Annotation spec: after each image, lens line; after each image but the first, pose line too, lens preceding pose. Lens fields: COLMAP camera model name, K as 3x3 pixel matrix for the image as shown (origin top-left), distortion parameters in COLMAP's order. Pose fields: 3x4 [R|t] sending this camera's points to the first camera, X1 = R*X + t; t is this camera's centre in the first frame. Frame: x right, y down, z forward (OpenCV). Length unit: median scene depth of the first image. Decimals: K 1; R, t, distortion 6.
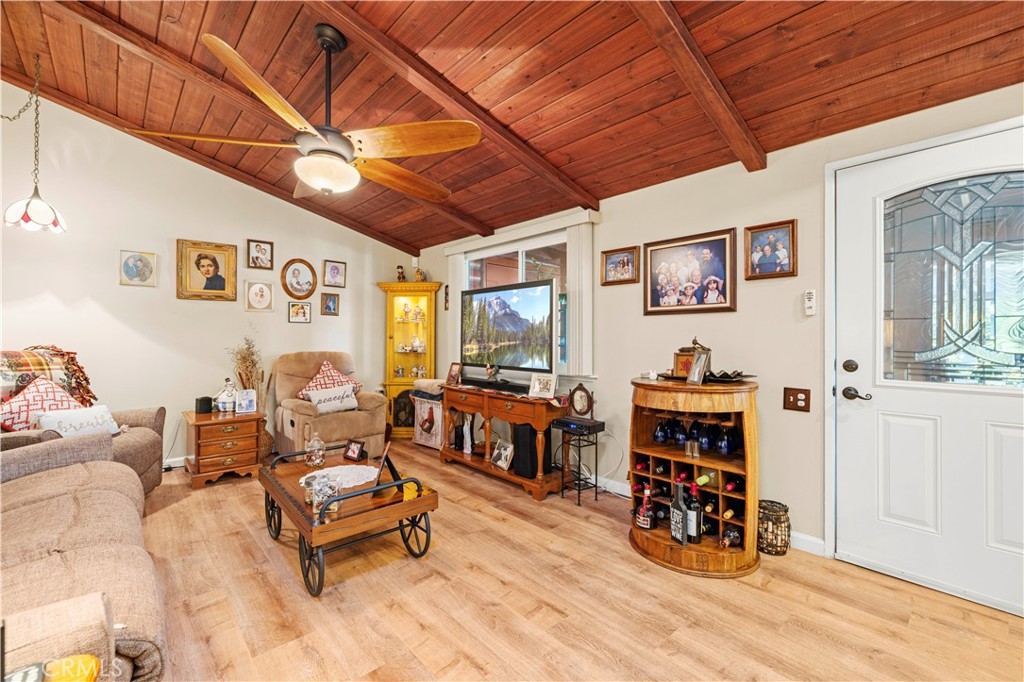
lens RADIAL K [[433.8, 0, 507.0], [0, 433.8, 335.4], [0, 0, 1]] dist [0.001373, 0.001393]
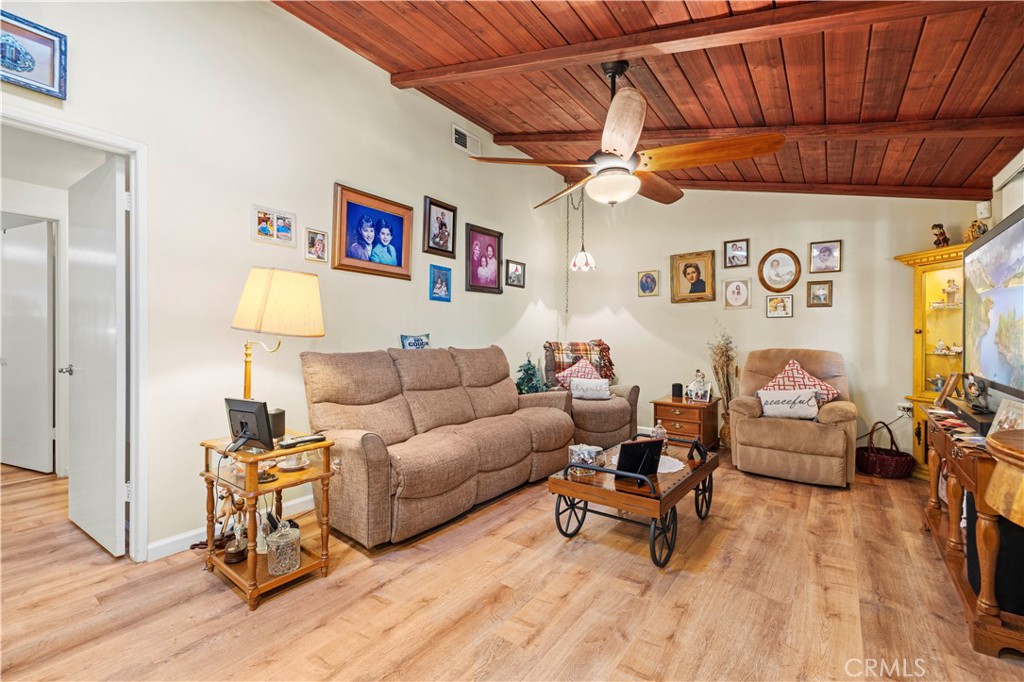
lens RADIAL K [[433.8, 0, 505.2], [0, 433.8, 335.6], [0, 0, 1]] dist [0.001373, 0.001393]
pose [[0.183495, -0.007049, -0.982995, 0.511589], [0.007403, 0.999956, -0.005789, 0.016687], [0.982993, -0.006215, 0.183539, 0.401195]]
